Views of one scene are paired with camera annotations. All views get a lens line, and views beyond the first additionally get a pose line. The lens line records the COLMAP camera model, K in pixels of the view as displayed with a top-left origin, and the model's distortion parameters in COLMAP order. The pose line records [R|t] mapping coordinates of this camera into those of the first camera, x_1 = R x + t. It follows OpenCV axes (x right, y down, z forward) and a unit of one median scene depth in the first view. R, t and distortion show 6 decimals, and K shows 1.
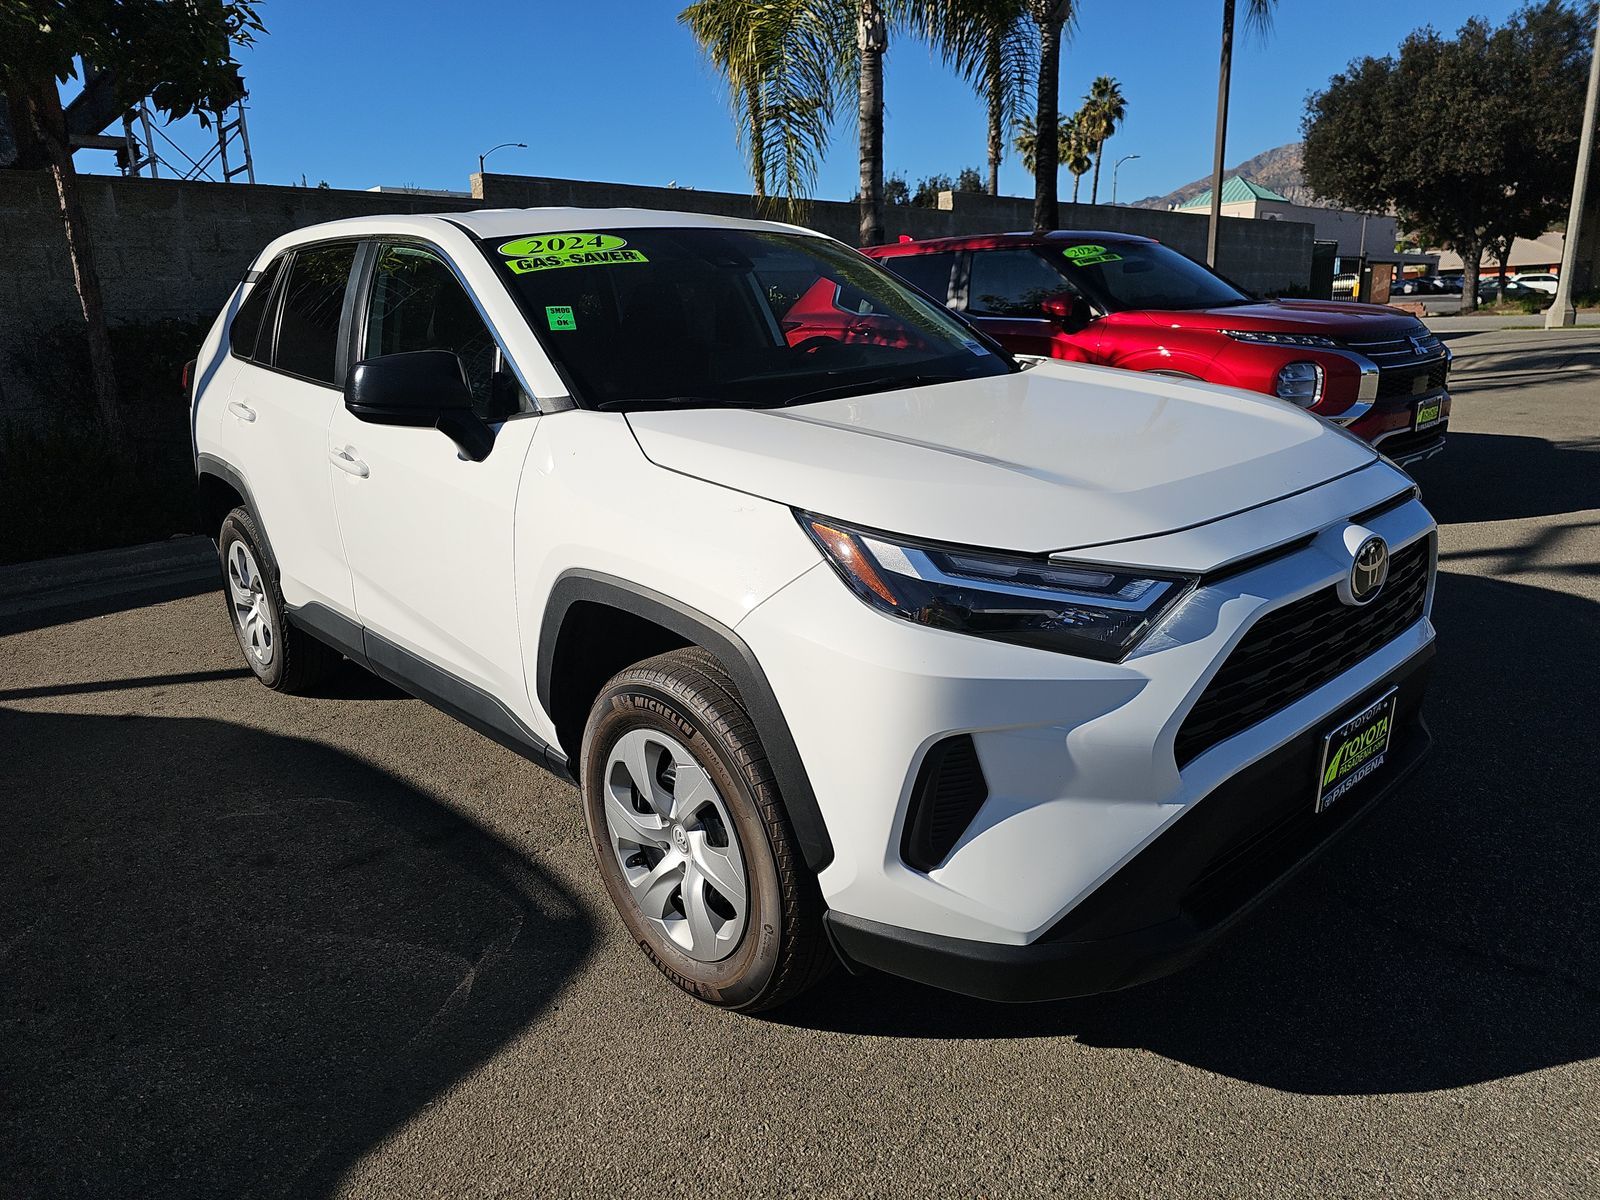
lens RADIAL K [[1068.4, 0, 772.3], [0, 1068.4, 601.9], [0, 0, 1]] dist [0.032189, -0.026949]
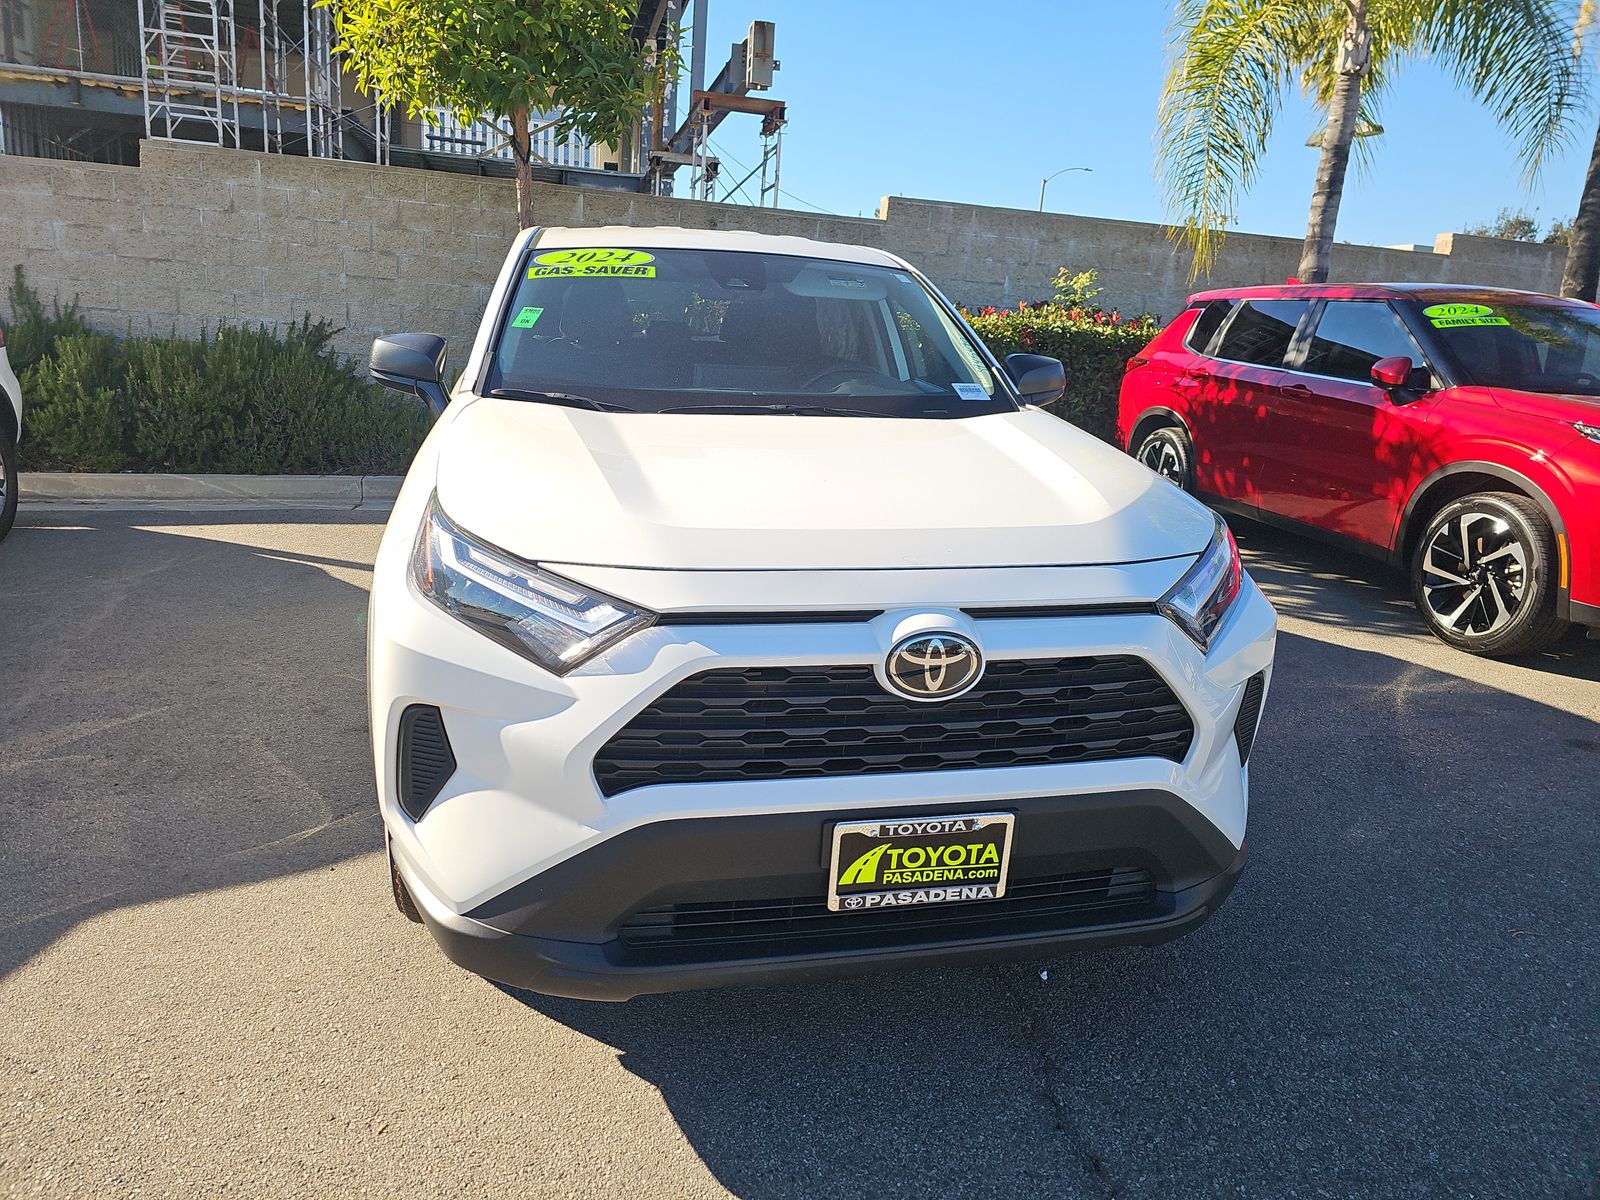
lens RADIAL K [[1080.9, 0, 798.9], [0, 1080.9, 577.7], [0, 0, 1]] dist [0.005293, -0.002562]
pose [[0.861697, 0.197937, -0.467225, 0.271844], [-0.215790, 0.976315, 0.015632, -0.028226], [0.459253, 0.087352, 0.884000, 0.046556]]
